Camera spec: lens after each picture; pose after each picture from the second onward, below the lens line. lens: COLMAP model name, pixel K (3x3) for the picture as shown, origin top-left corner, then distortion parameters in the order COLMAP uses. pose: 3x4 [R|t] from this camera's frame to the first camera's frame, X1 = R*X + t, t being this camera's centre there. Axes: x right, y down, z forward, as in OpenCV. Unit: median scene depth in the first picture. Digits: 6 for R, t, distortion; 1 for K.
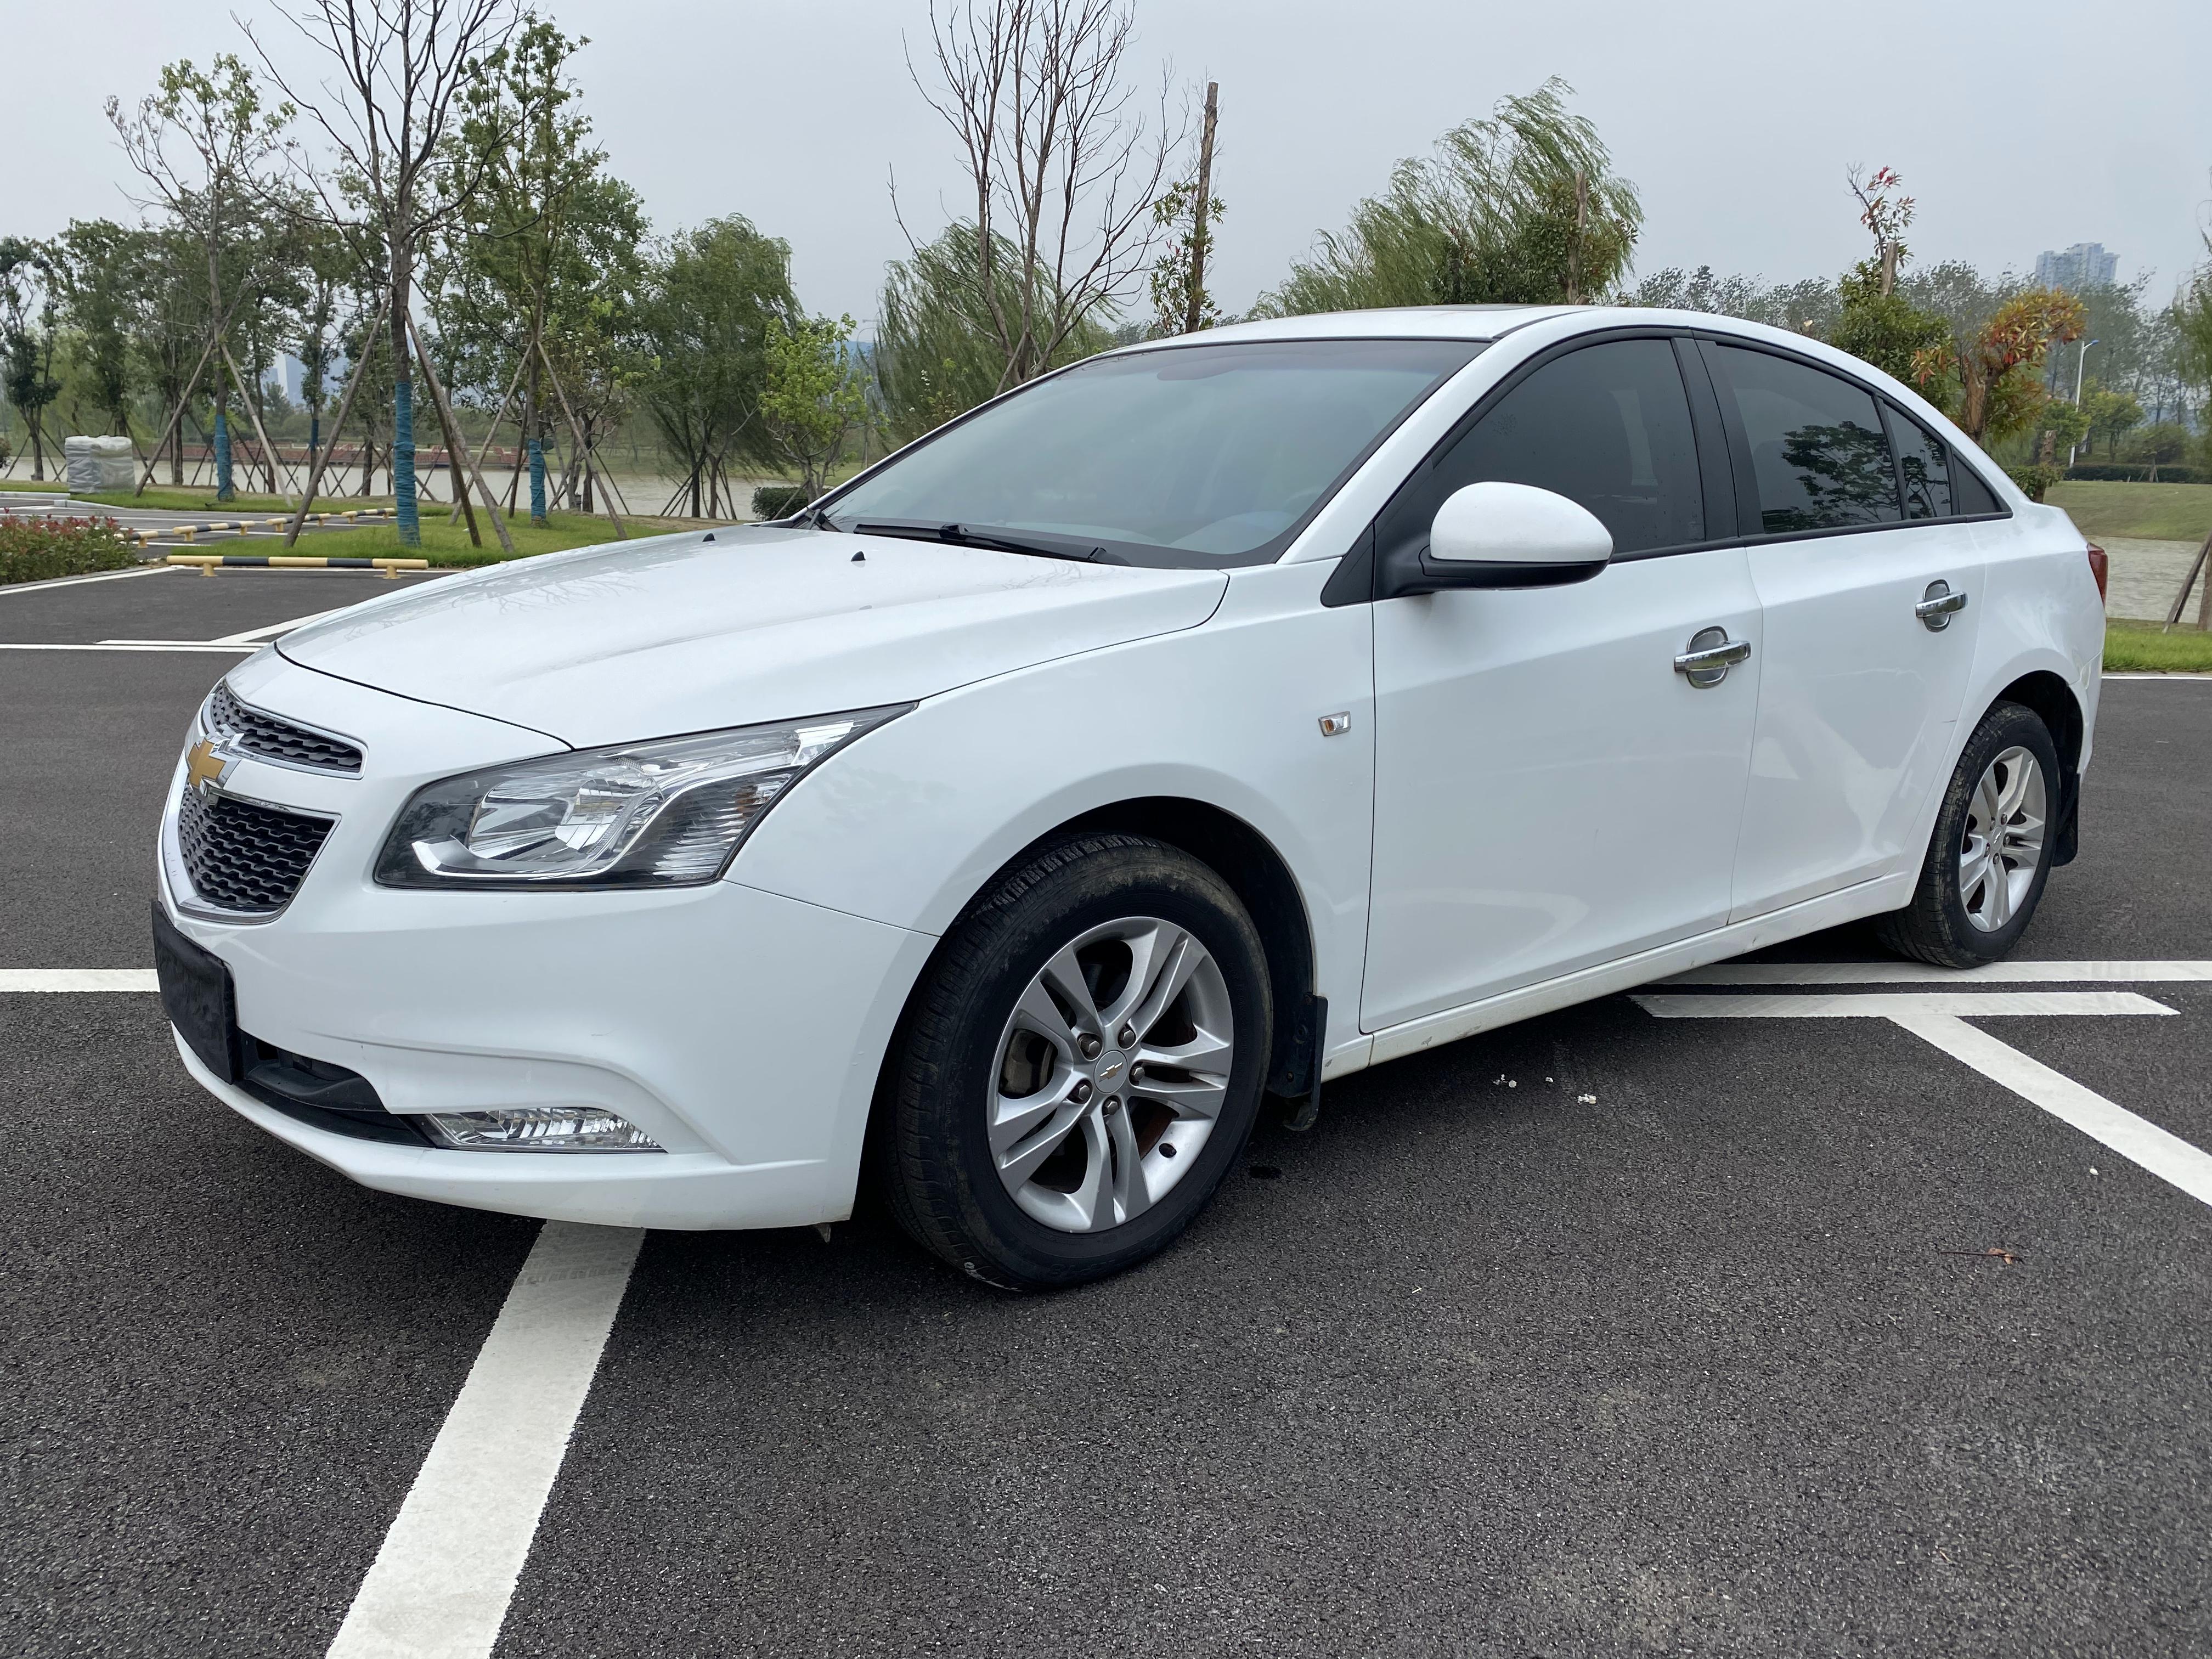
lens RADIAL K [[1687.9, 0, 1106.0], [0, 1687.9, 829.5], [0, 0, 1]] dist [0.003427, 0.001829]
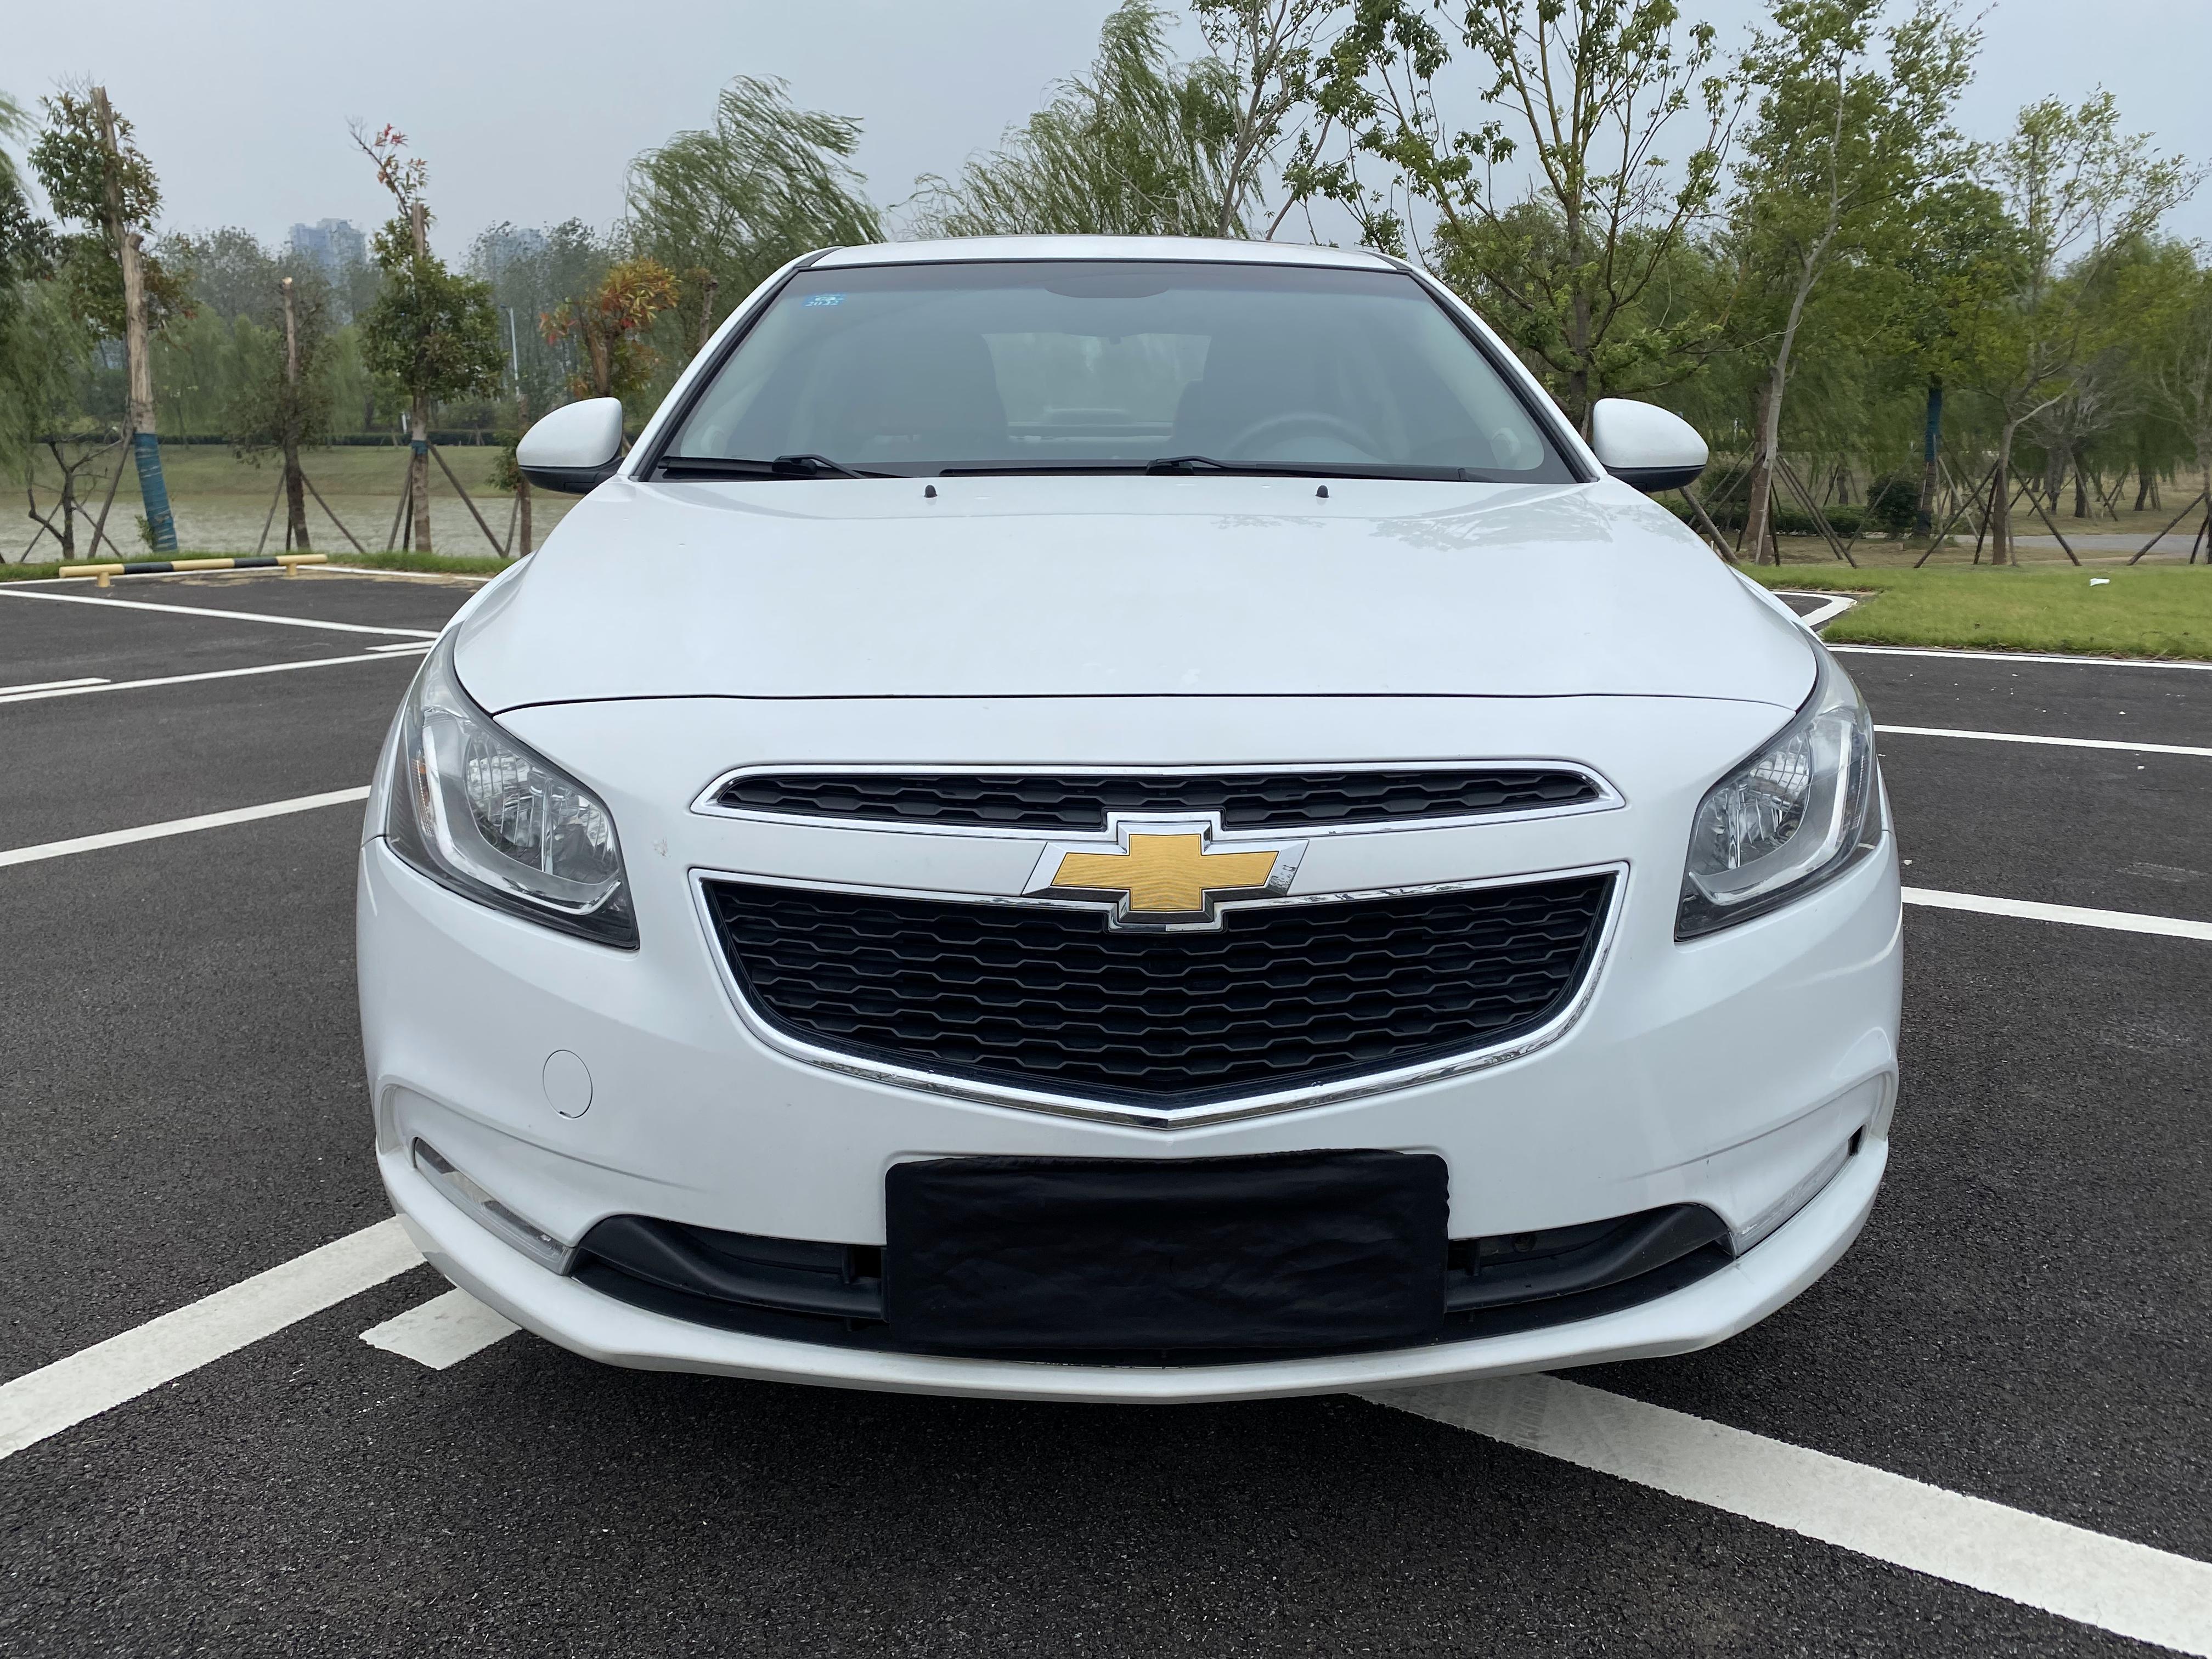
lens RADIAL K [[1687.9, 0, 1106.0], [0, 1687.9, 829.5], [0, 0, 1]] dist [0.003427, 0.001829]
pose [[0.602216, -0.186295, 0.776292, -0.132741], [0.172172, 0.979816, 0.101573, -0.015489], [-0.779546, 0.072487, 0.622136, 0.085776]]
